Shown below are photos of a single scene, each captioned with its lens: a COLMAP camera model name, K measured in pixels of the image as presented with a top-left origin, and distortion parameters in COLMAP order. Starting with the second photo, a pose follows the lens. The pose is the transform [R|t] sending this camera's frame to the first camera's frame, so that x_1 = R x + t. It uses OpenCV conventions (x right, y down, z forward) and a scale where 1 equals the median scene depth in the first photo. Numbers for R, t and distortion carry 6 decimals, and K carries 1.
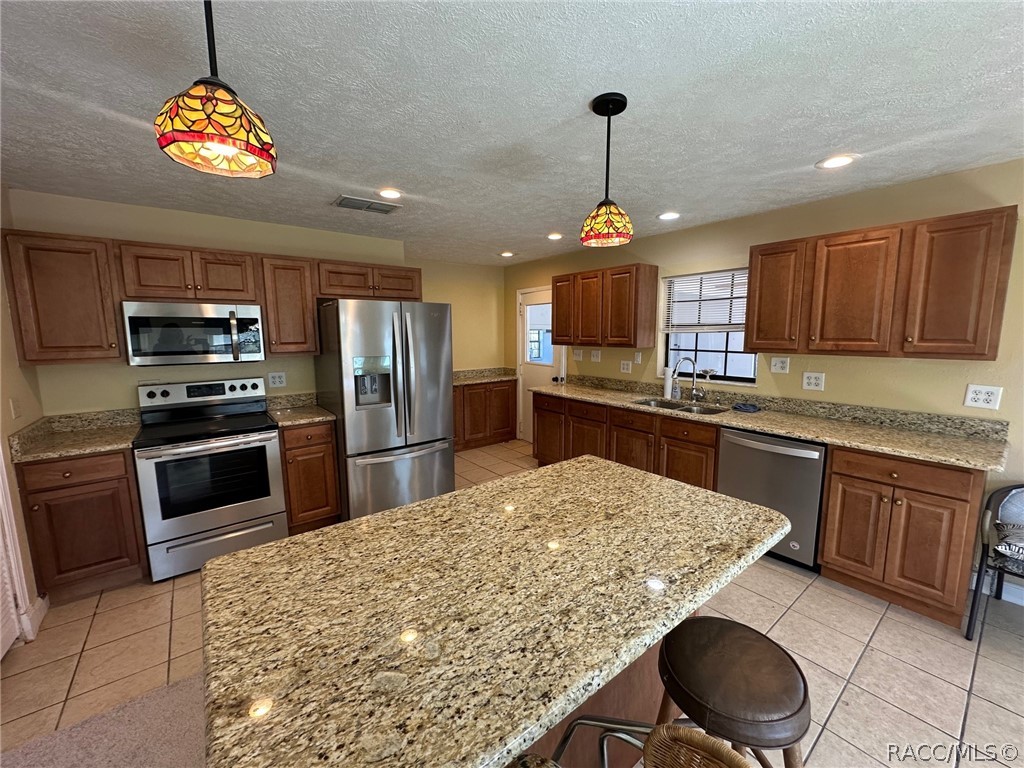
lens RADIAL K [[406.6, 0, 513.6], [0, 406.6, 388.2], [0, 0, 1]] dist [-0.003099, 0.000230]
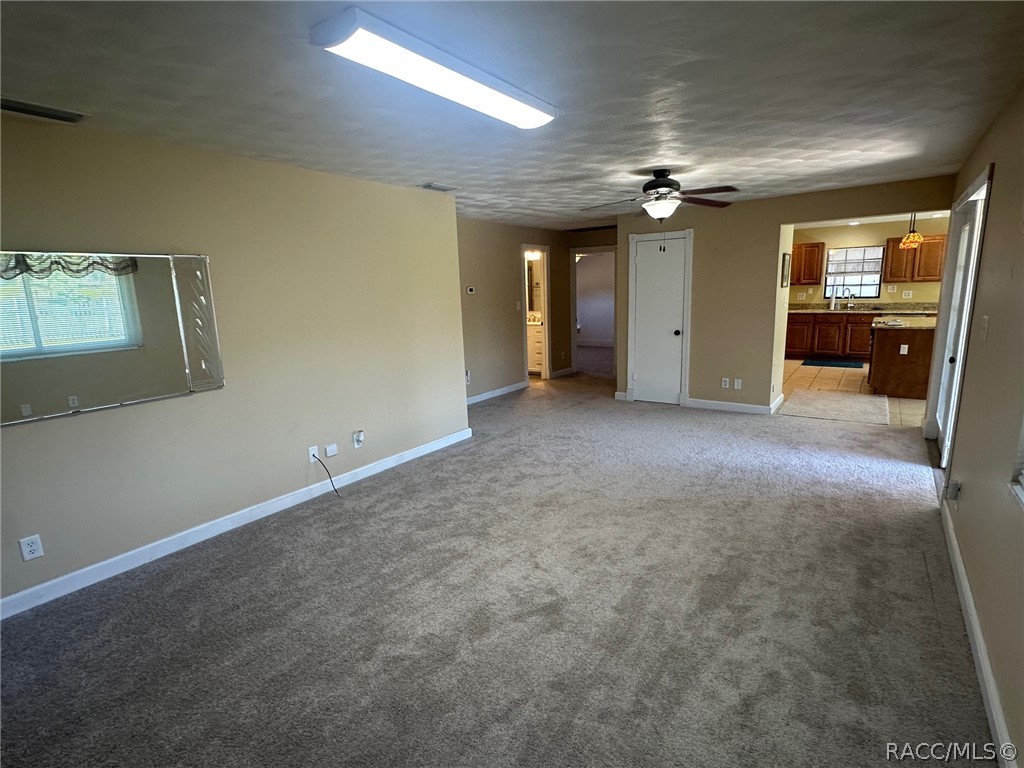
lens RADIAL K [[515.0, 0, 514.8], [0, 515.0, 387.9], [0, 0, 1]] dist [0.000652, 0.000476]
pose [[0.956949, -0.081319, 0.278632, -2.008710], [0.067751, 0.996015, 0.057999, 0.167946], [-0.282238, -0.036624, 0.958645, -1.091378]]
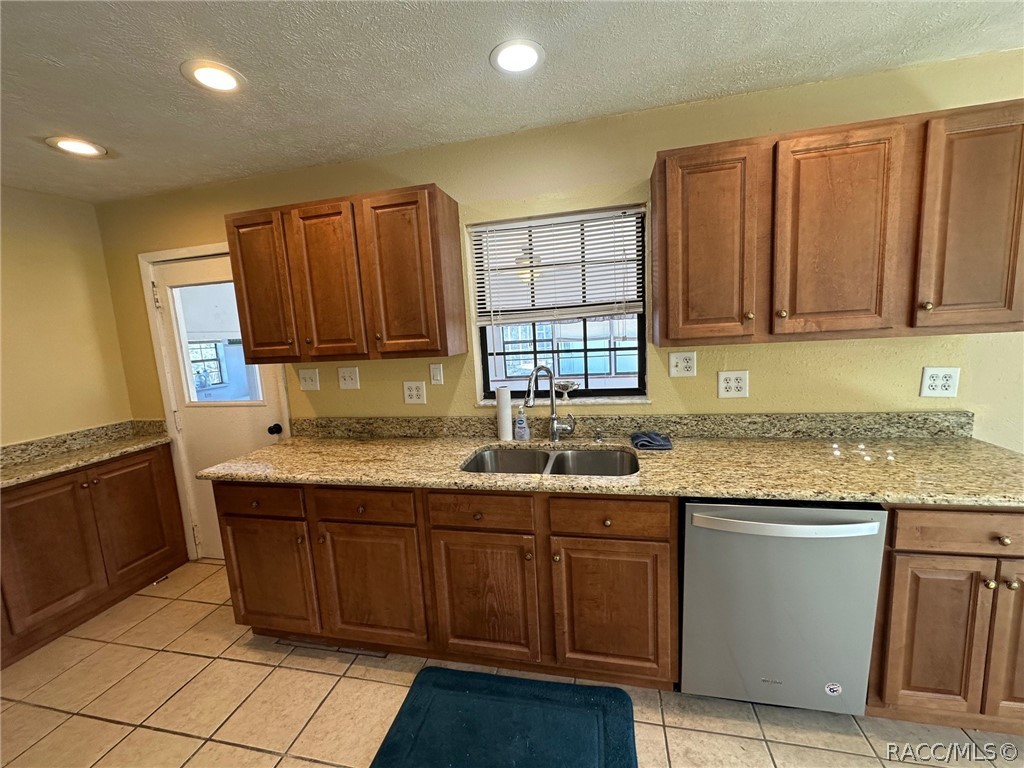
lens RADIAL K [[406.6, 0, 509.8], [0, 406.6, 382.6], [0, 0, 1]] dist [-0.003099, 0.000230]
pose [[0.774669, -0.121137, 0.620656, 0.048106], [0.141097, 0.989848, 0.017085, -0.068576], [-0.616425, 0.074337, 0.783897, 0.597158]]
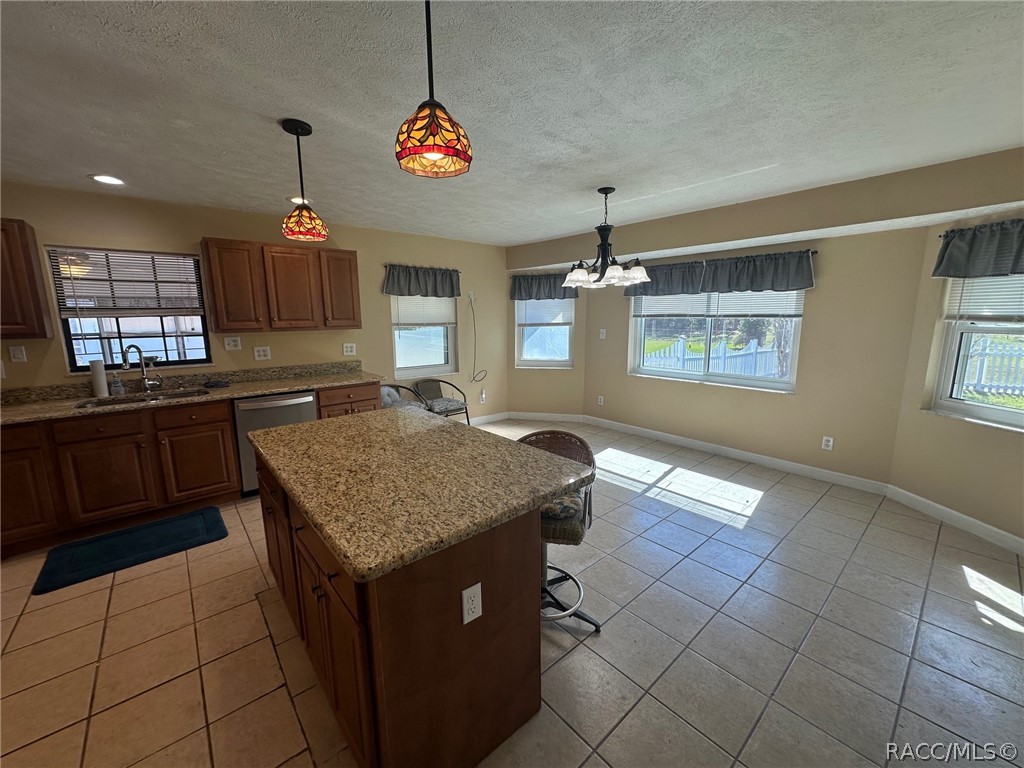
lens RADIAL K [[406.6, 0, 513.2], [0, 406.6, 383.6], [0, 0, 1]] dist [-0.003099, 0.000230]
pose [[-0.049530, -0.160428, 0.985804, -0.505418], [0.149988, 0.974628, 0.166145, -0.015121], [-0.987446, 0.156088, -0.024212, 0.211404]]
